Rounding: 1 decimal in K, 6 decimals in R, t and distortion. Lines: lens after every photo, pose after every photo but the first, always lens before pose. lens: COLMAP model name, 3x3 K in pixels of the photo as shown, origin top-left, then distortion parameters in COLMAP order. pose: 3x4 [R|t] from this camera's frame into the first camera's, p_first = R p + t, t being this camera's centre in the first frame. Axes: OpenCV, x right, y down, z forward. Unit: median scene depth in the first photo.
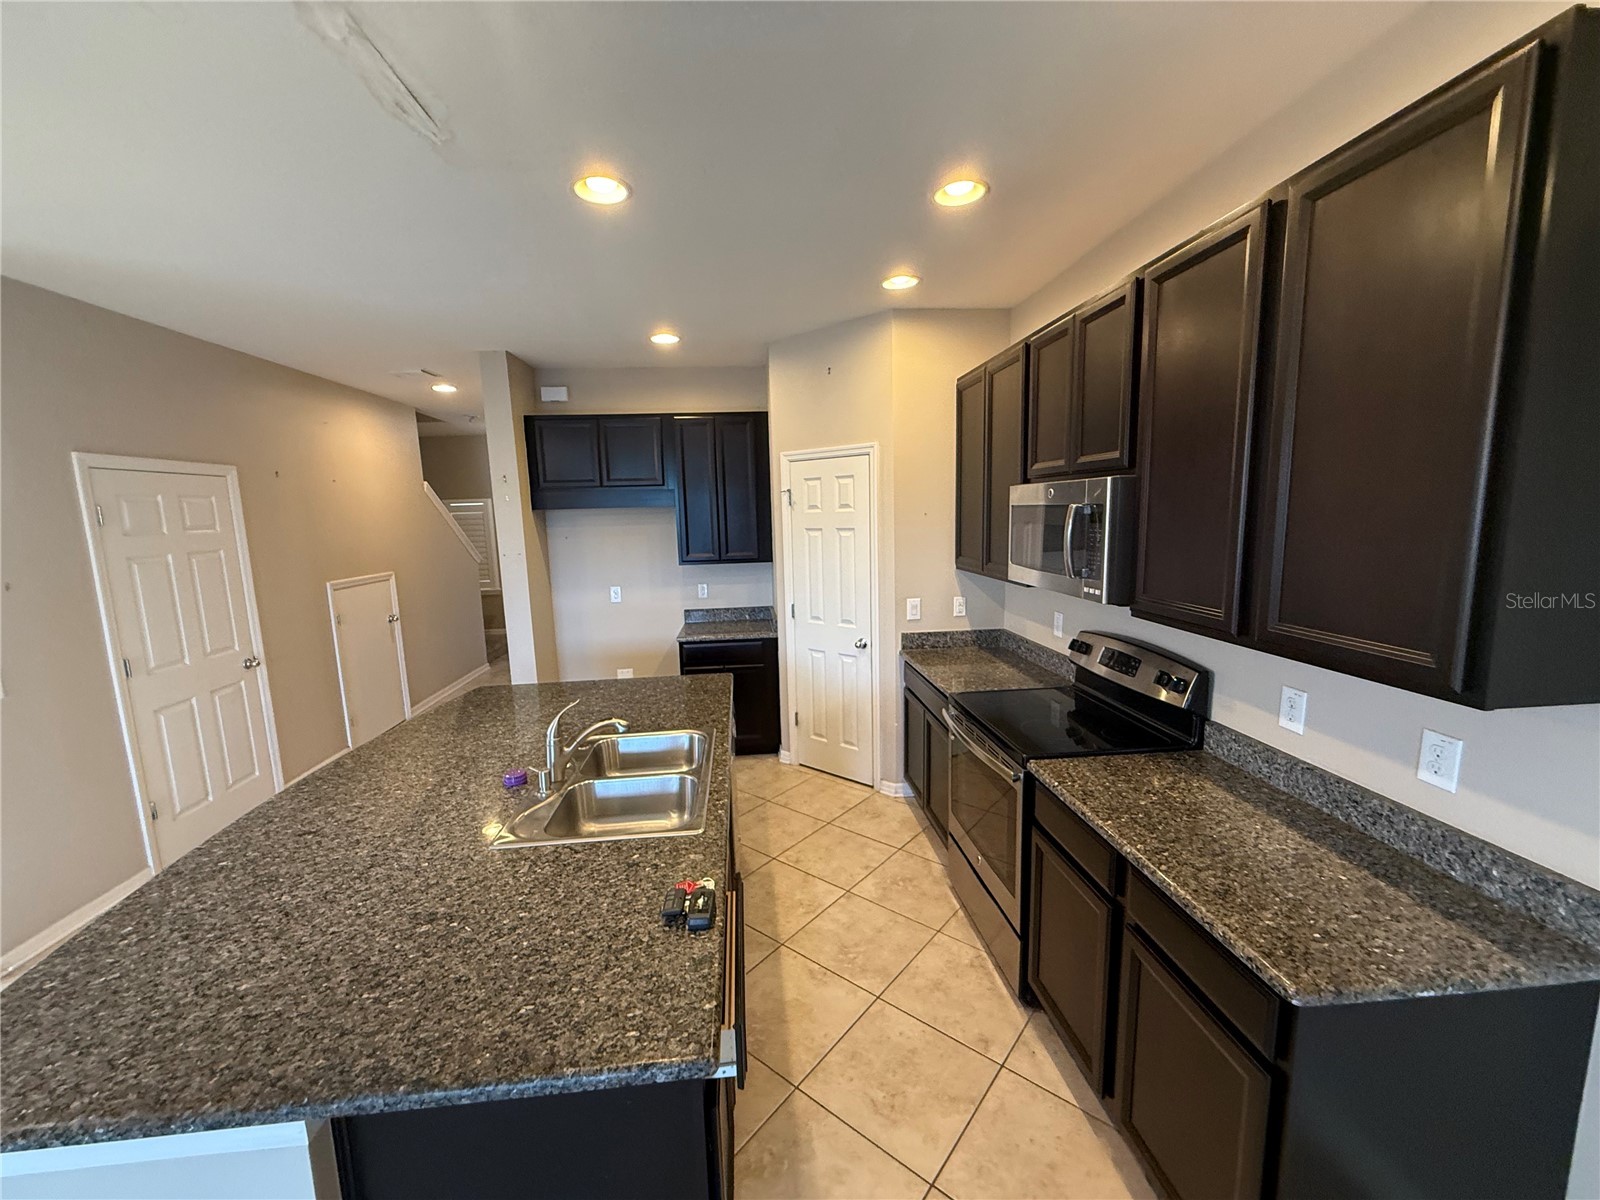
lens RADIAL K [[636.4, 0, 794.7], [0, 636.4, 599.6], [0, 0, 1]] dist [0.001114, 0.000234]
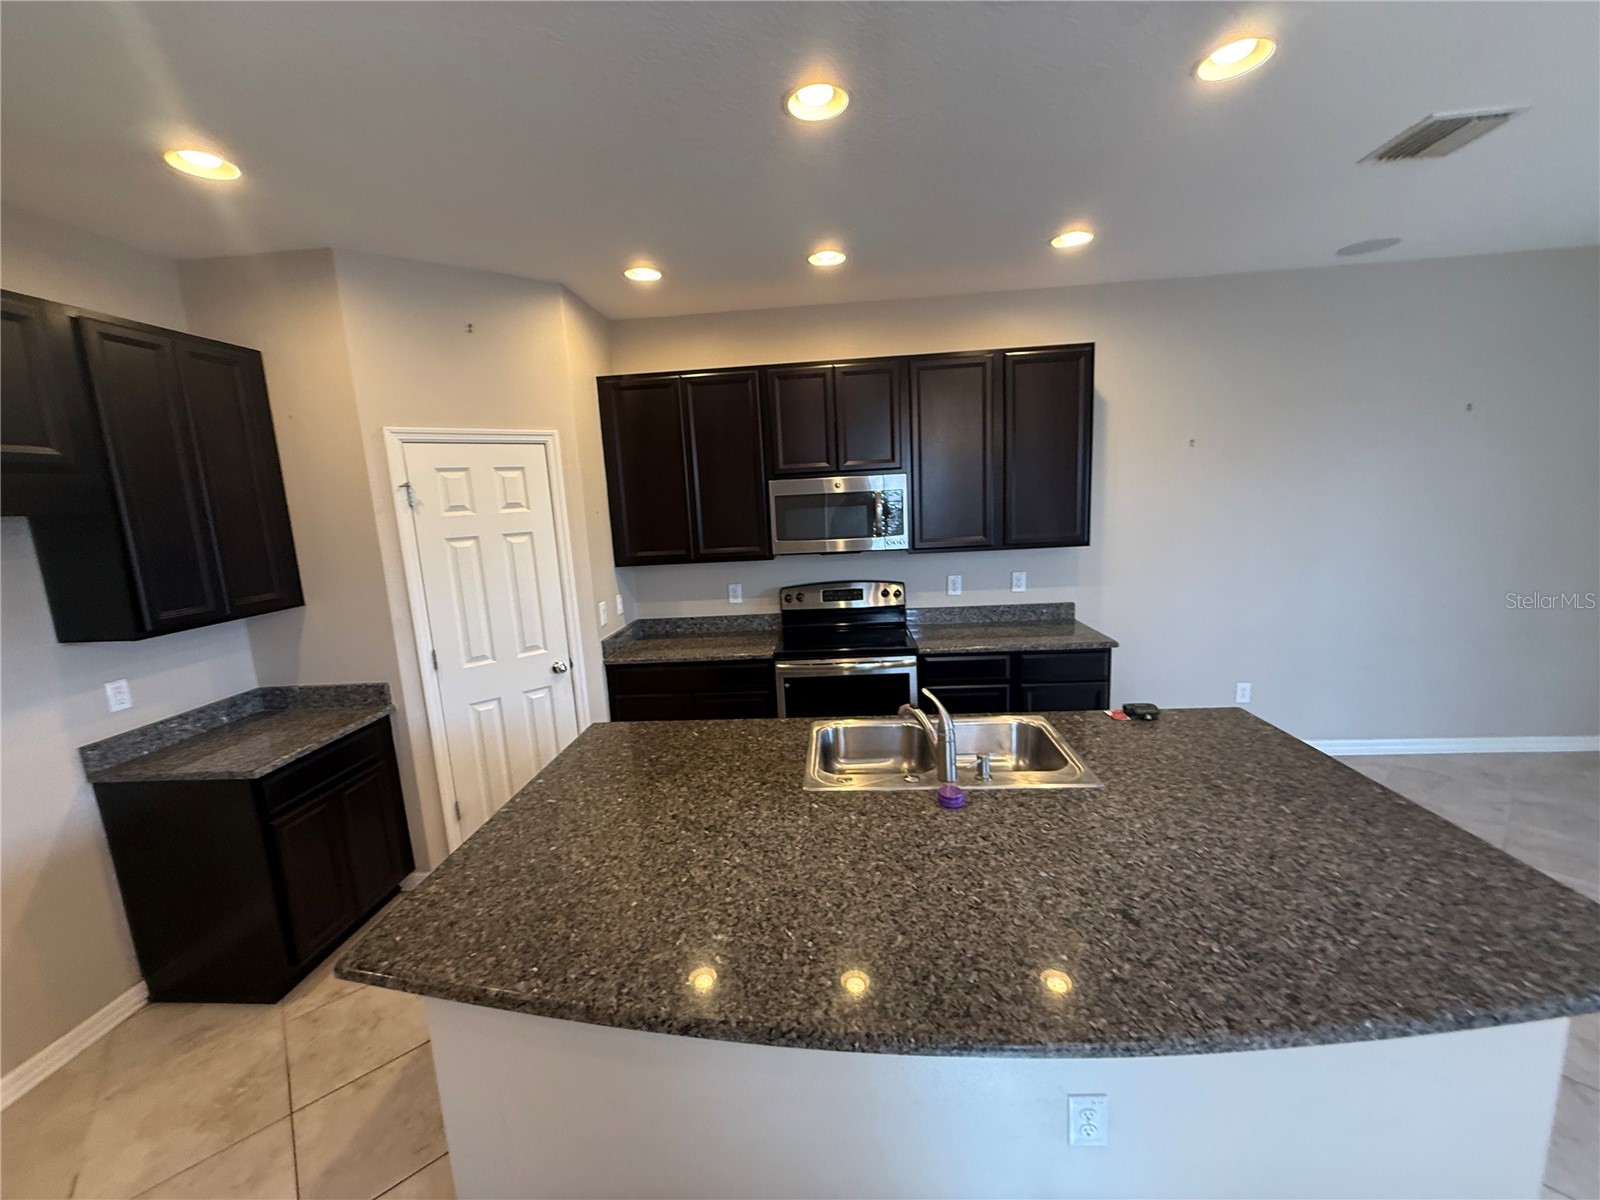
lens RADIAL K [[636.4, 0, 794.7], [0, 636.4, 599.6], [0, 0, 1]] dist [0.001114, 0.000234]
pose [[0.160477, -0.139167, 0.977179, -0.606125], [0.184867, 0.976729, 0.108743, -0.049089], [-0.969573, 0.163197, 0.182470, 0.487167]]
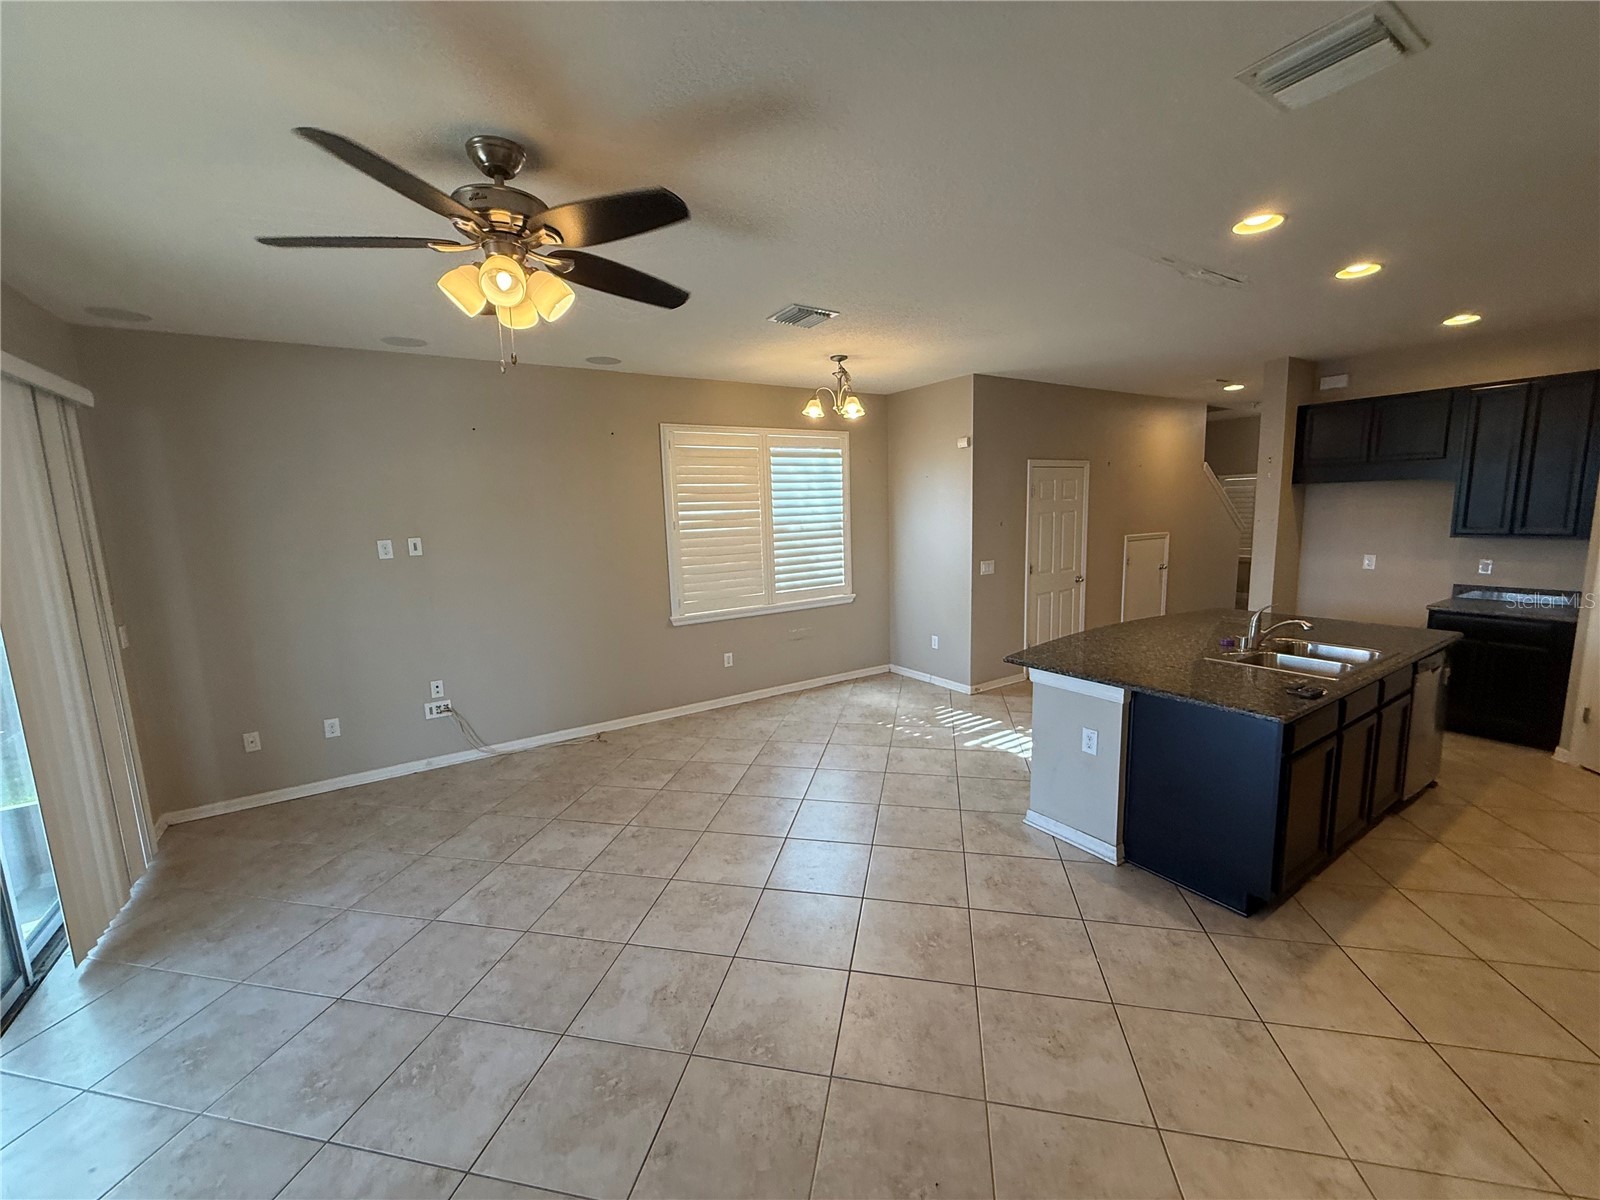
lens RADIAL K [[636.4, 0, 794.7], [0, 636.4, 599.6], [0, 0, 1]] dist [0.001114, 0.000234]
pose [[0.468907, 0.143221, -0.871559, 0.244027], [-0.107803, 0.988669, 0.104466, 0.053547], [0.876644, 0.044972, 0.479033, -0.420940]]
